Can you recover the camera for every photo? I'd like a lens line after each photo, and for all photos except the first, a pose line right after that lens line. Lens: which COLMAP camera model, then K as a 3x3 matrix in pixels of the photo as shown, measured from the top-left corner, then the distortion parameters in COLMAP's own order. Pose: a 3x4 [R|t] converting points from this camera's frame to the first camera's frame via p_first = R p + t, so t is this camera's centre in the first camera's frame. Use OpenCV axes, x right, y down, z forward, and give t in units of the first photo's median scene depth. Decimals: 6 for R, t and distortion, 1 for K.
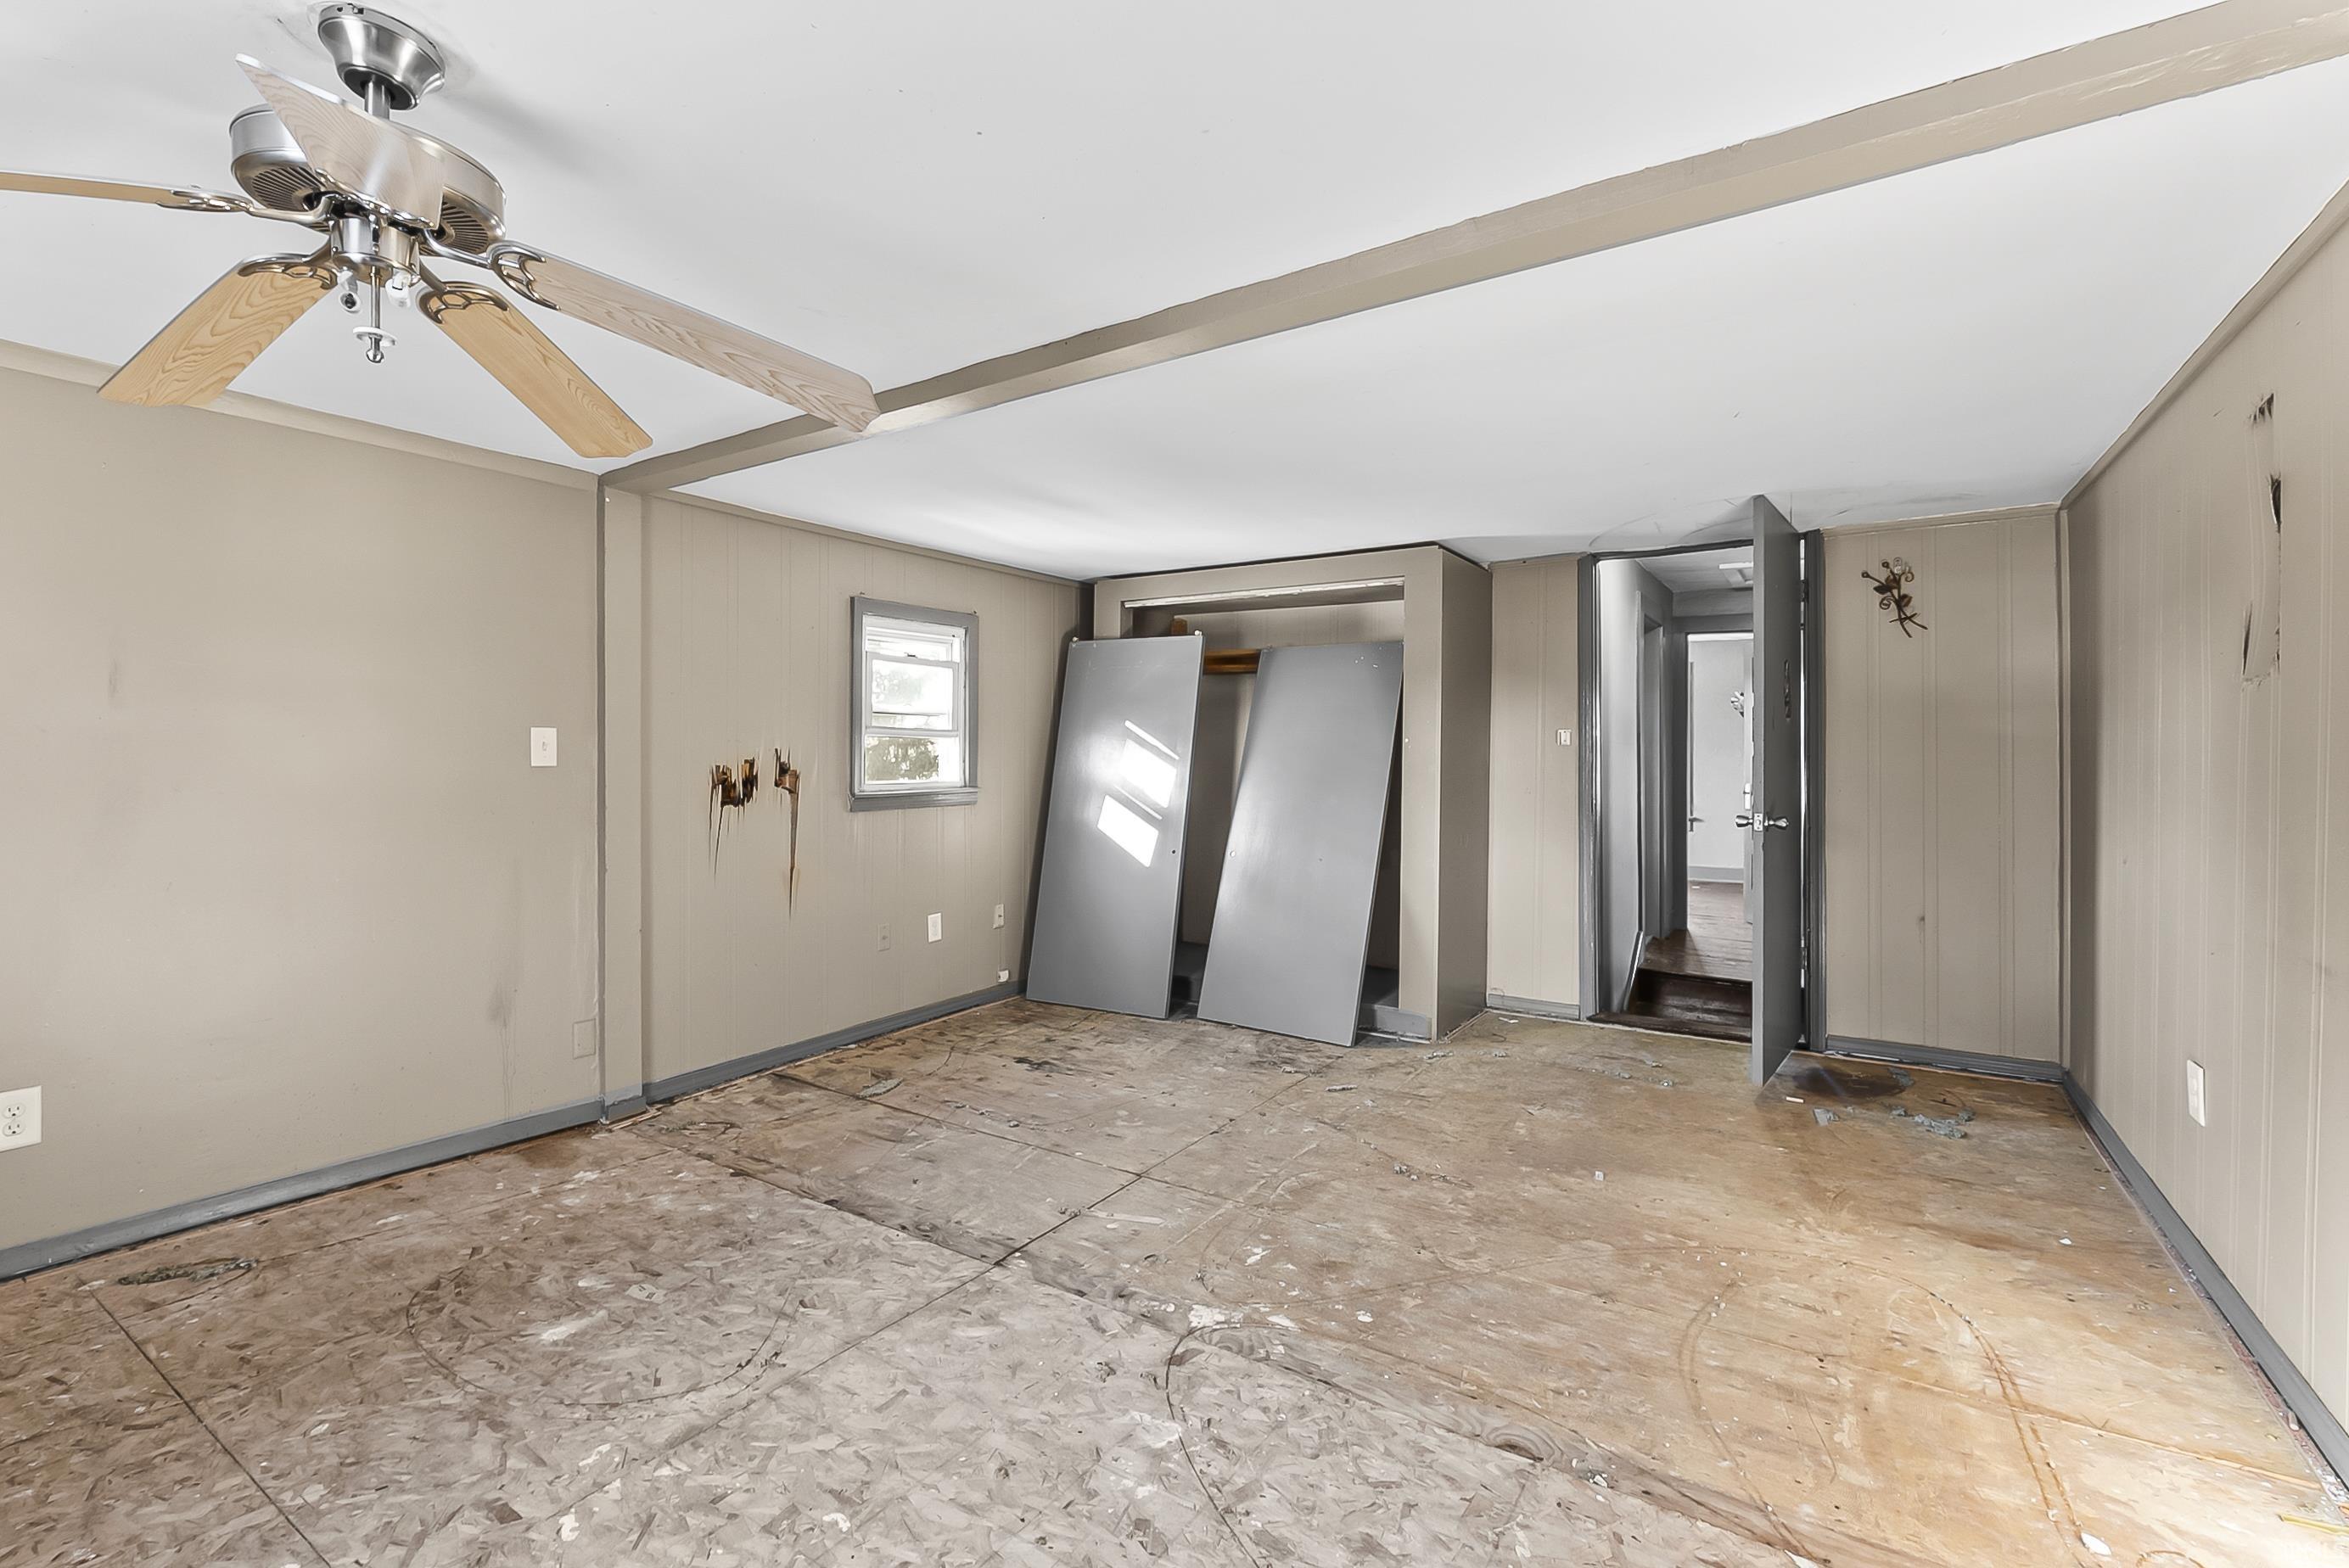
lens RADIAL K [[1034.6, 0, 1170.9], [0, 1034.6, 771.4], [0, 0, 1]] dist [-0.001150, -0.001270]
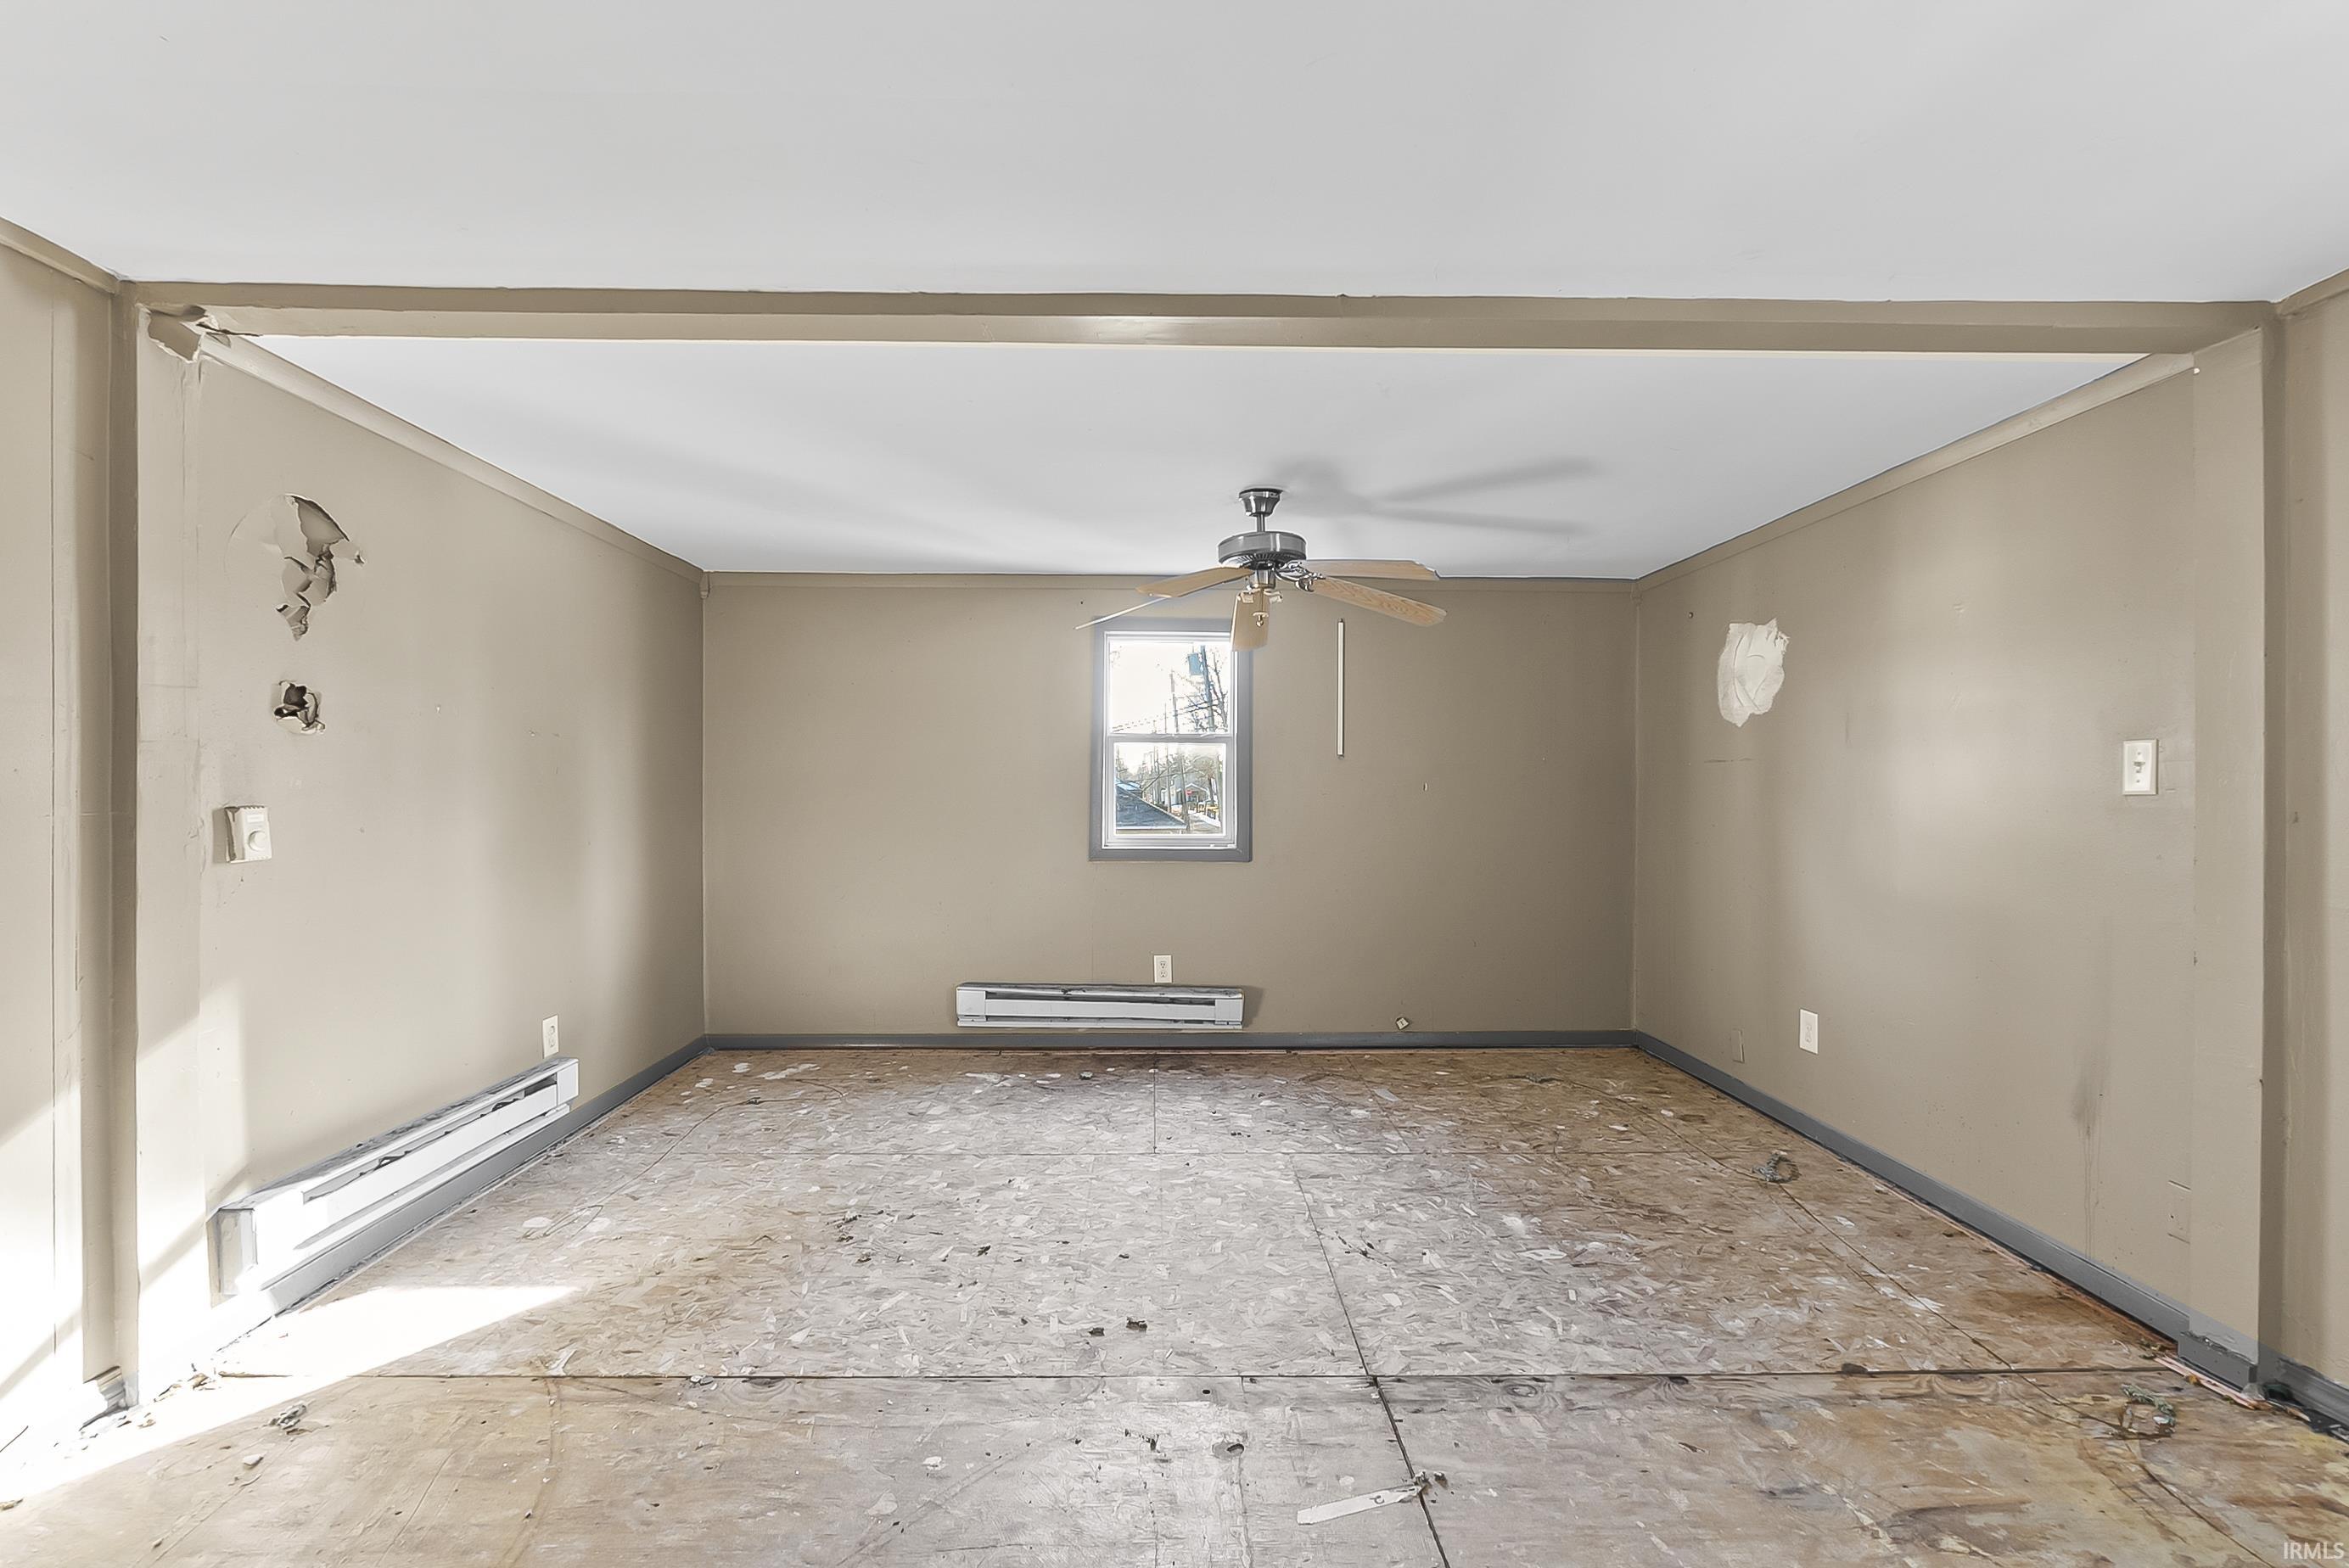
lens RADIAL K [[1034.6, 0, 1170.0], [0, 1034.6, 790.1], [0, 0, 1]] dist [-0.001150, -0.001270]
pose [[-0.825282, -0.004951, -0.564699, 0.404685], [-0.009198, 0.999947, 0.004676, -0.006472], [0.564646, 0.009053, -0.825284, 1.445717]]
